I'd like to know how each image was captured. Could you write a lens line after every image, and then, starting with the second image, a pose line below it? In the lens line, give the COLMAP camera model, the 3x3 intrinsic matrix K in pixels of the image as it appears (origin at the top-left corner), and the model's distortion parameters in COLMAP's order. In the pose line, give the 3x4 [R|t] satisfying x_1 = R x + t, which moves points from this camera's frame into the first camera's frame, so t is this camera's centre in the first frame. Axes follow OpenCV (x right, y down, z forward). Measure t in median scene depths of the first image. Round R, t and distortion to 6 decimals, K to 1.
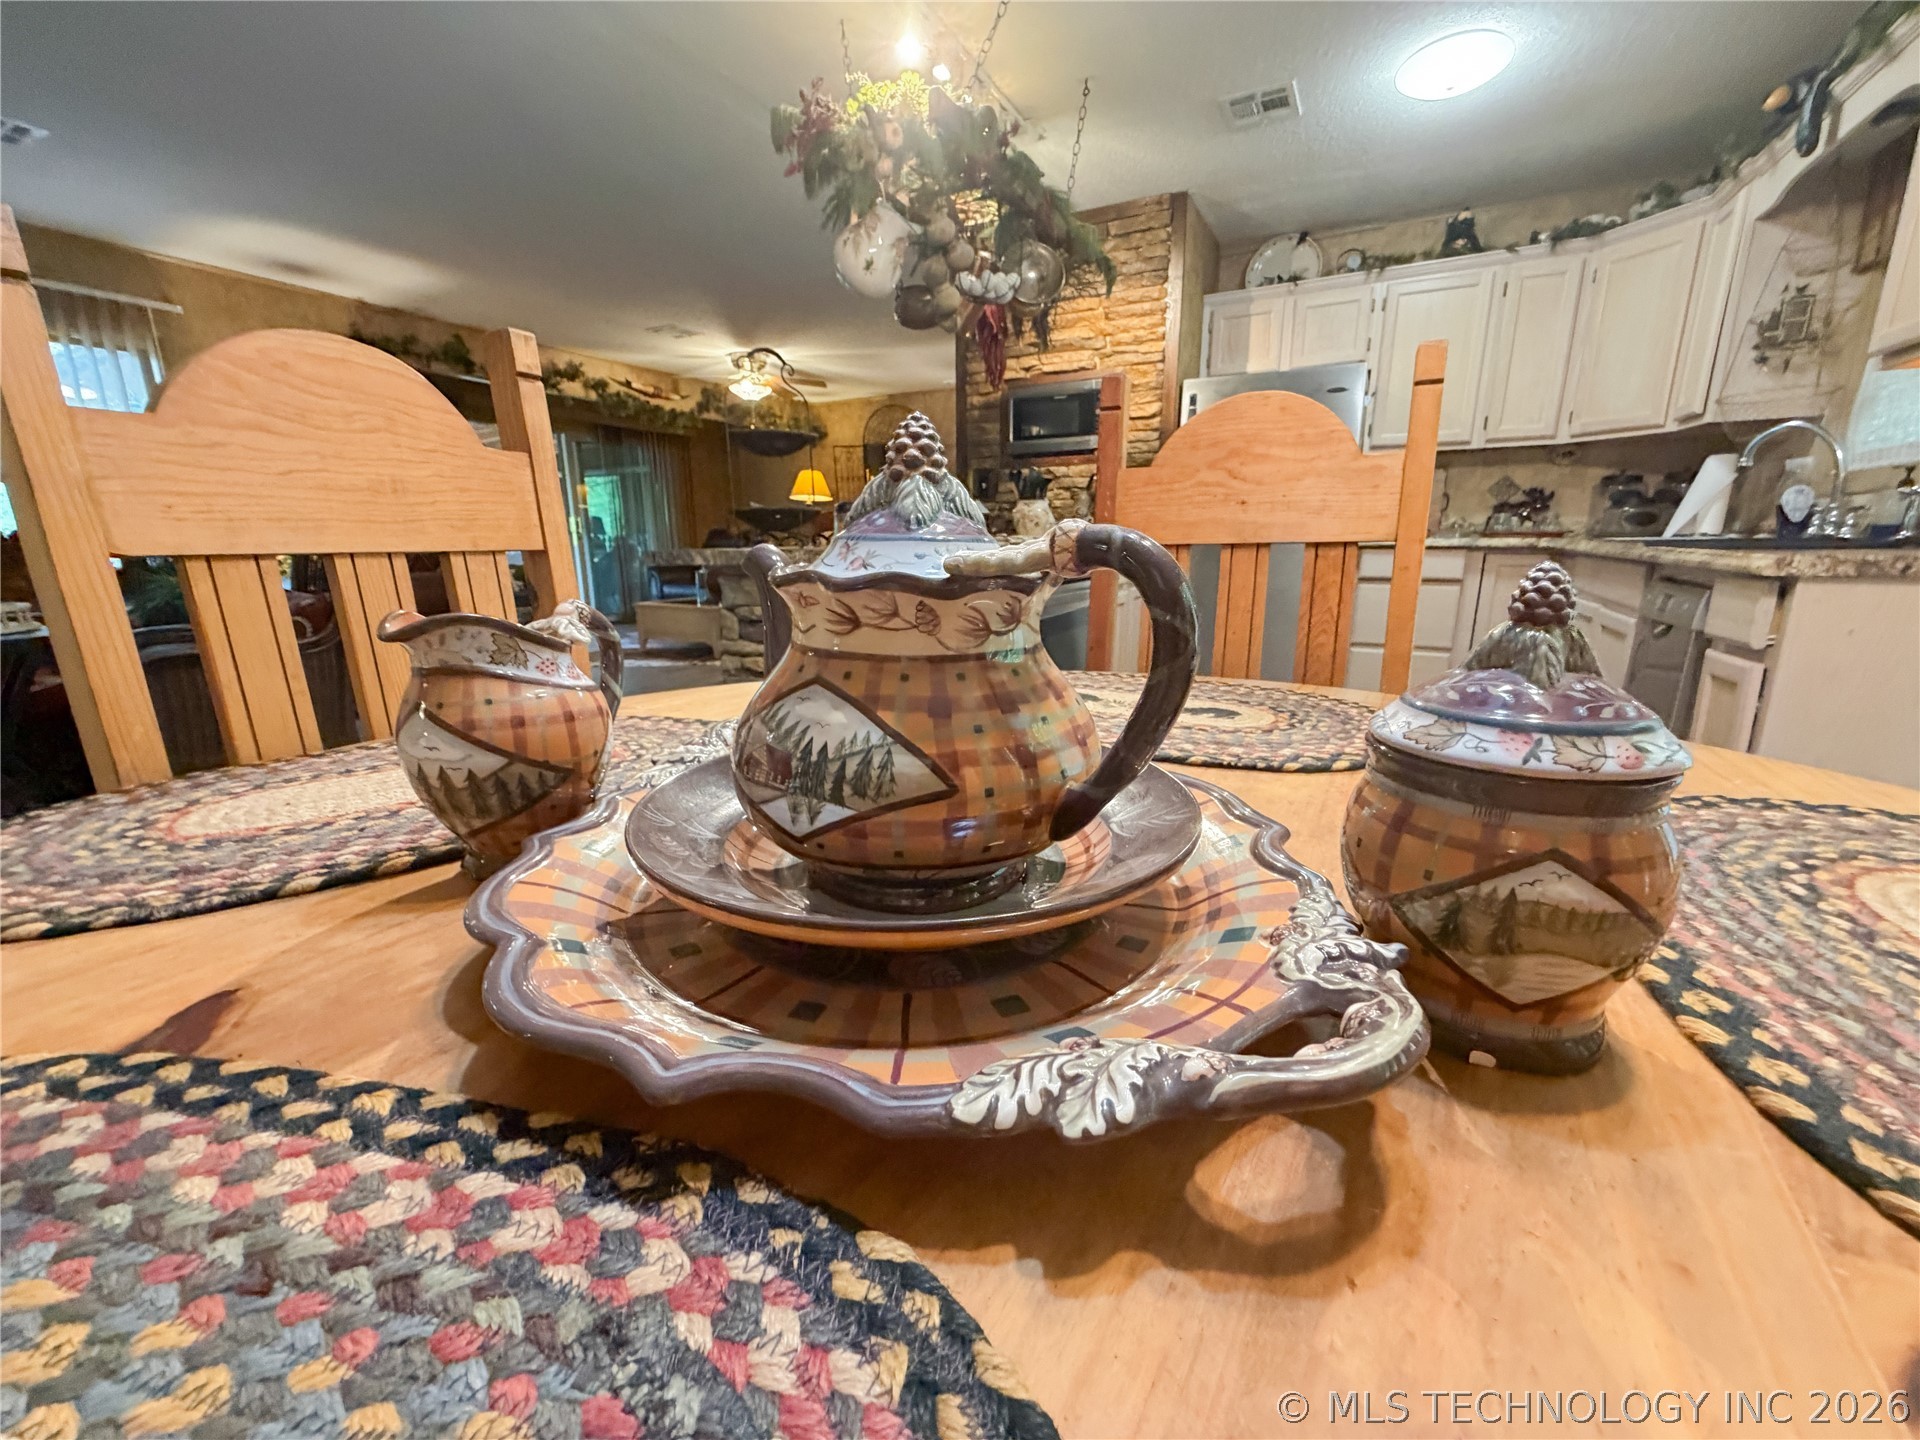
lens RADIAL K [[768.8, 0, 953.0], [0, 768.8, 720.1], [0, 0, 1]] dist [0.000416, -0.000027]
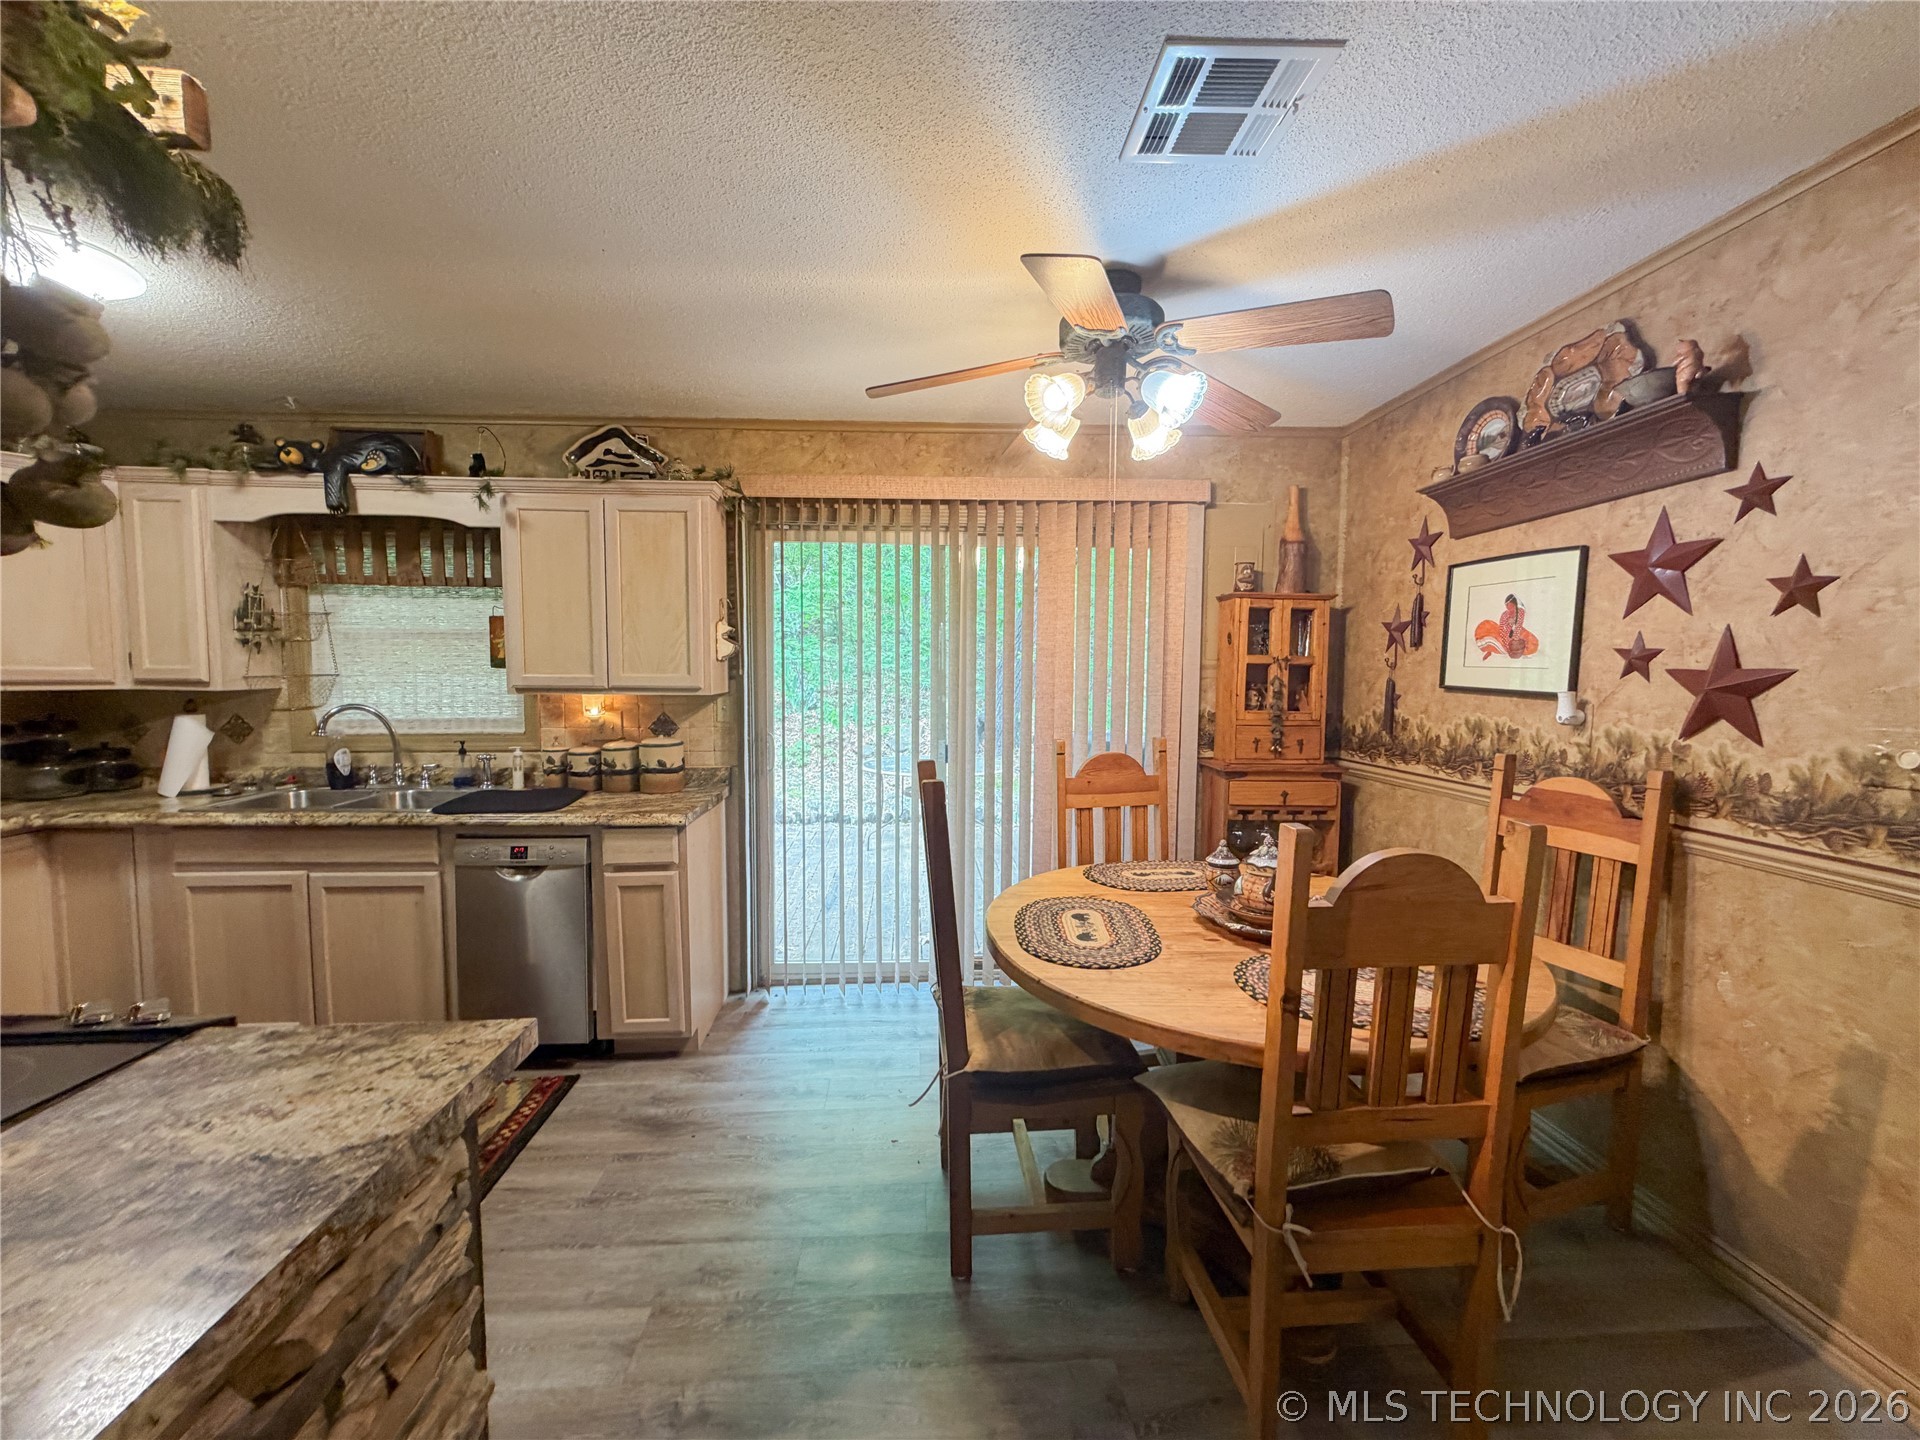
lens RADIAL K [[767.5, 0, 954.8], [0, 767.5, 718.9], [0, 0, 1]] dist [0.000199, 0.000121]
pose [[-0.520899, -0.051849, 0.852042, -0.347086], [0.197546, 0.963735, 0.179416, -0.257360], [-0.830446, 0.261775, -0.491766, 0.520295]]
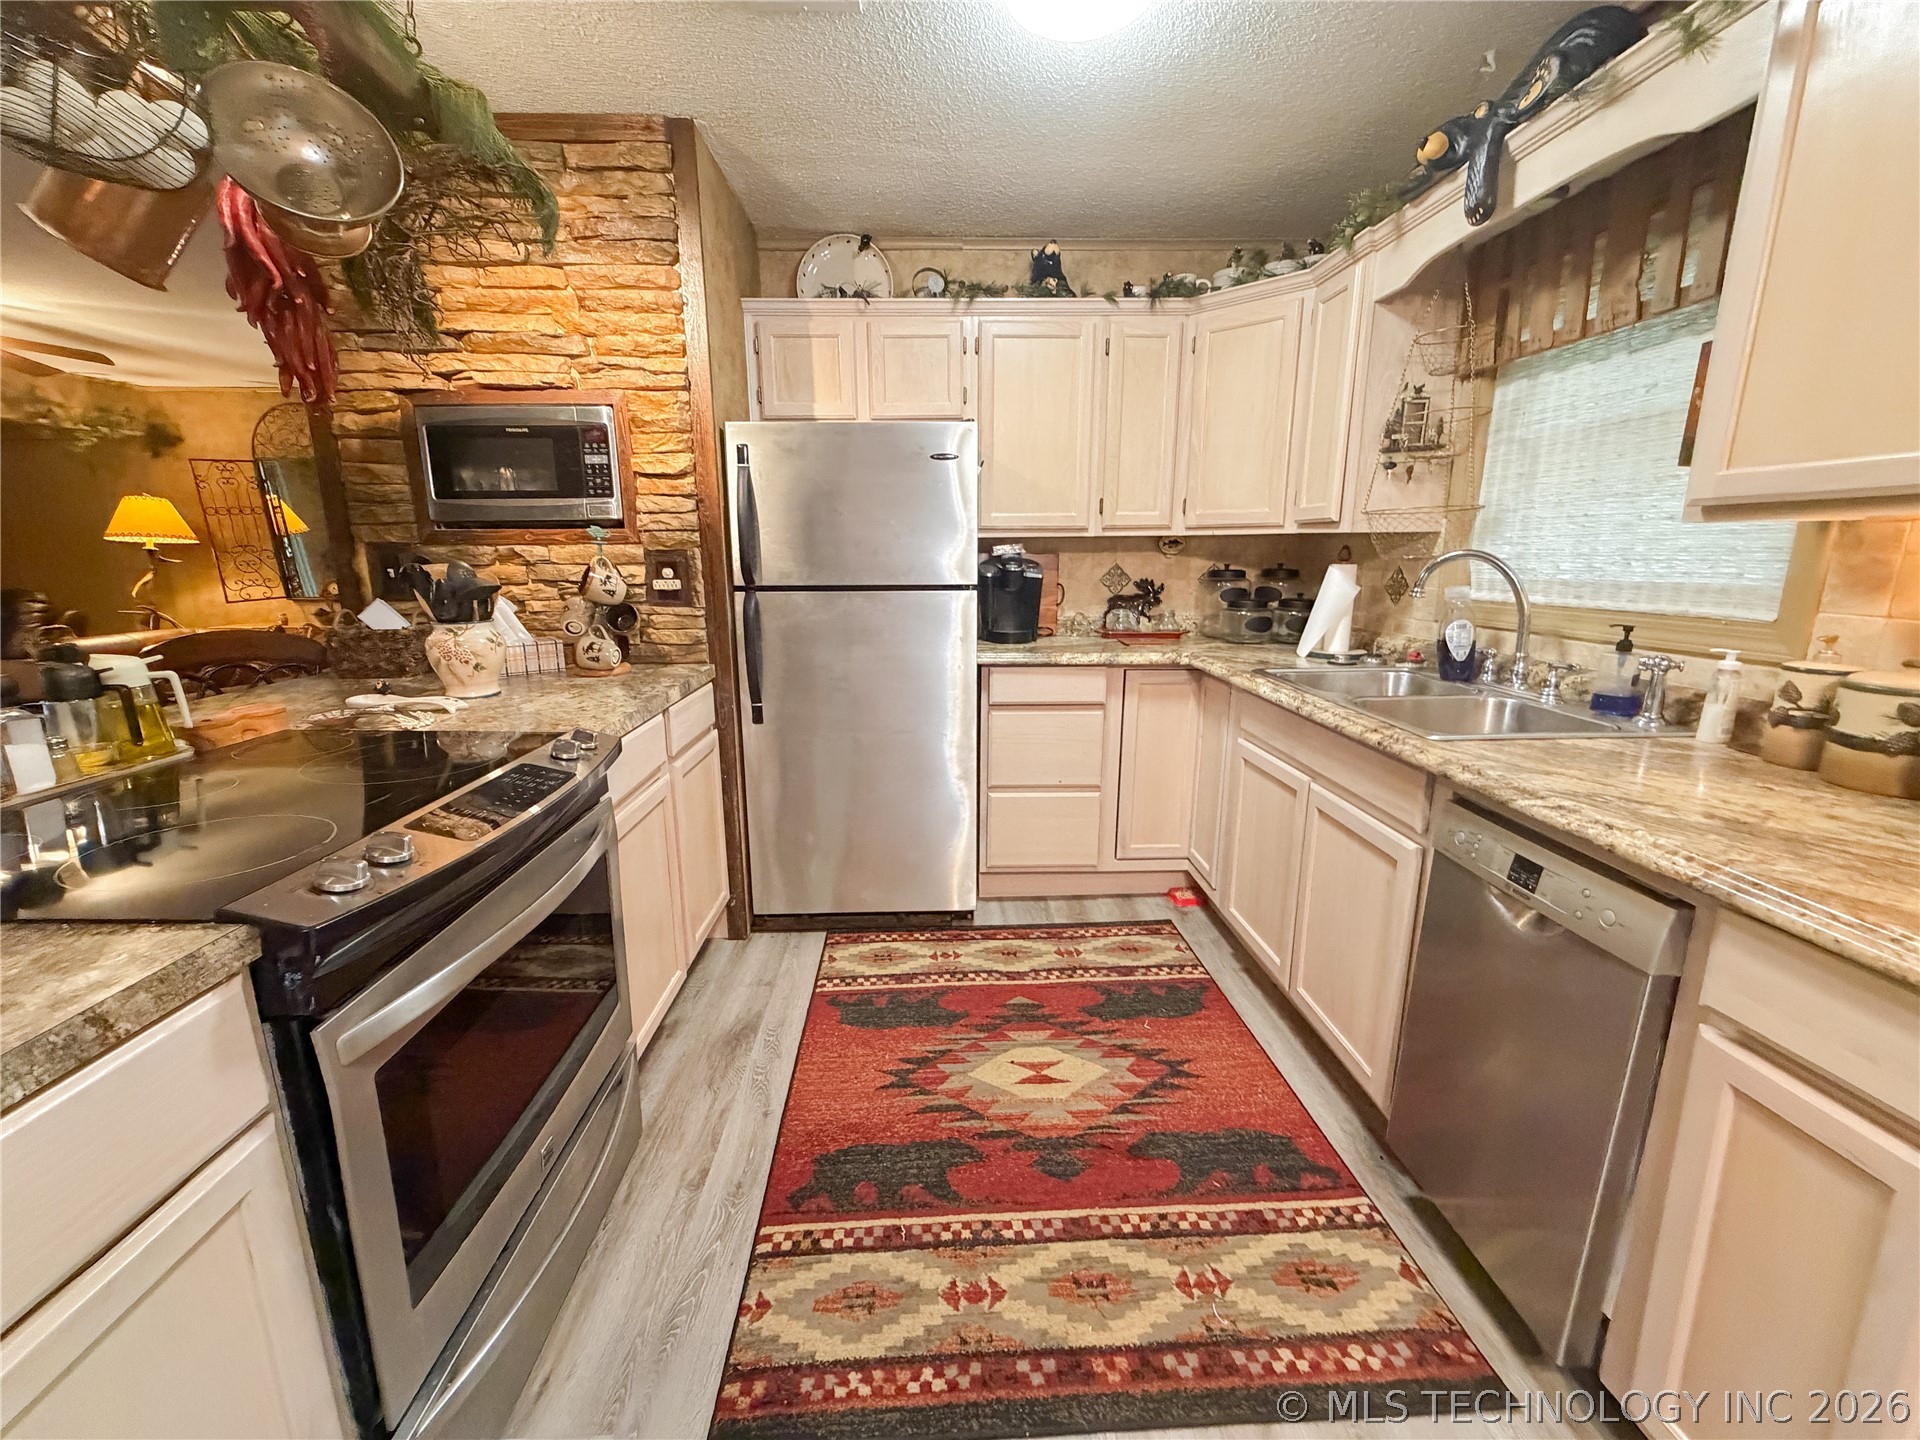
lens RADIAL K [[768.8, 0, 953.0], [0, 768.8, 720.1], [0, 0, 1]] dist [0.000416, -0.000027]
pose [[0.863784, -0.104280, 0.492954, 0.124177], [0.115300, 0.993298, 0.008088, -0.180424], [-0.490494, 0.049852, 0.870018, 0.365610]]
